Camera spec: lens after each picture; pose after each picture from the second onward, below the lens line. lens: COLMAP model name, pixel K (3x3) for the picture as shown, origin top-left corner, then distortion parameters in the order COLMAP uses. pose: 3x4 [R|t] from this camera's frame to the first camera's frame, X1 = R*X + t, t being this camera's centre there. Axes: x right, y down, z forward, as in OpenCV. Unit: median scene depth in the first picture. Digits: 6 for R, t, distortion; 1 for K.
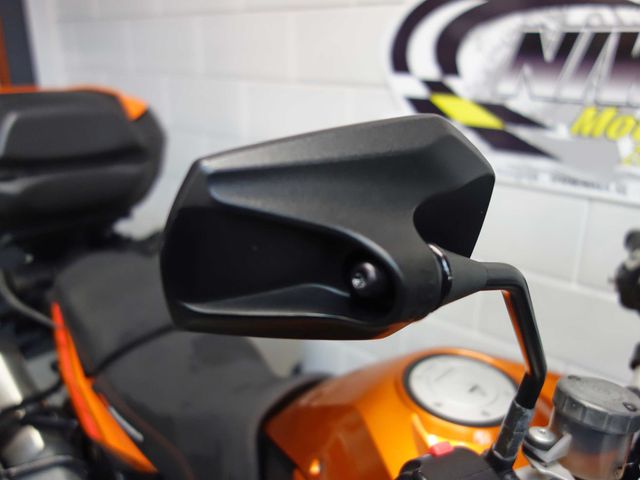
lens RADIAL K [[577.0, 0, 325.6], [0, 577.0, 242.9], [0, 0, 1]] dist [-0.004177, -0.014266]
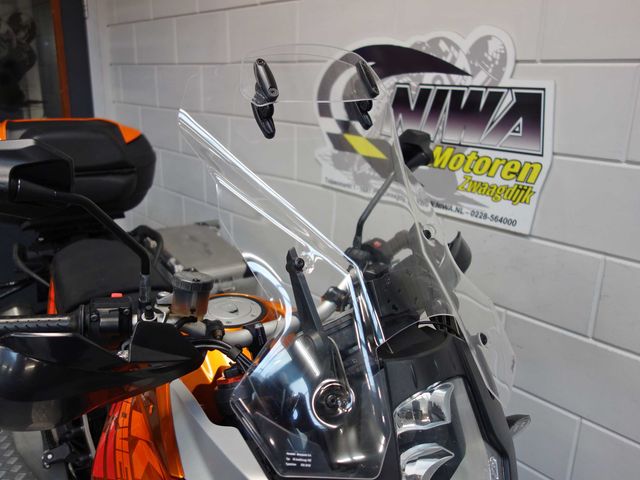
lens RADIAL K [[577.0, 0, 318.4], [0, 577.0, 239.6], [0, 0, 1]] dist [-0.004177, -0.014266]
pose [[0.987802, 0.057024, -0.144897, 0.377105], [-0.065808, 0.996228, -0.056568, 0.066097], [0.141125, 0.065414, 0.987828, -0.306485]]
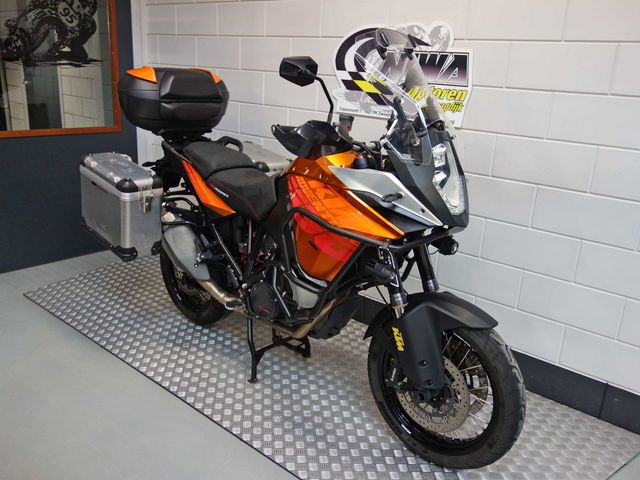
lens RADIAL K [[577.0, 0, 325.7], [0, 577.0, 242.6], [0, 0, 1]] dist [-0.004177, -0.014266]
pose [[0.998912, 0.041478, 0.021304, 0.065321], [-0.040762, 0.998624, -0.032991, 0.507635], [-0.022643, 0.032086, 0.999229, -1.350998]]
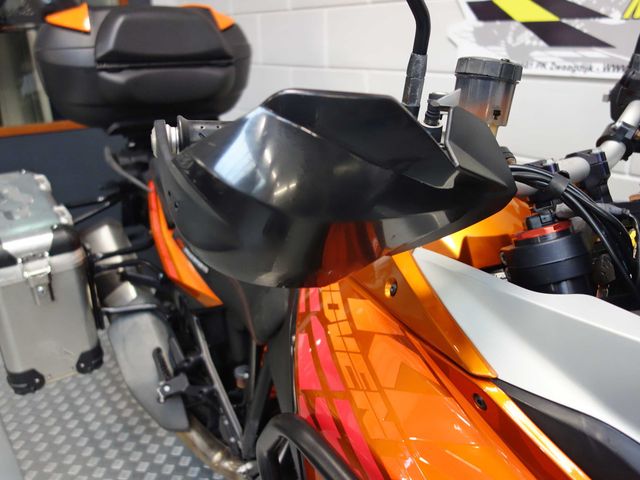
lens RADIAL K [[577.0, 0, 316.0], [0, 577.0, 241.1], [0, 0, 1]] dist [-0.004177, -0.014266]
pose [[0.978303, 0.043948, -0.202462, 0.116173], [-0.040736, 0.998970, 0.020010, 0.200744], [0.203133, -0.011328, 0.979086, -0.101287]]
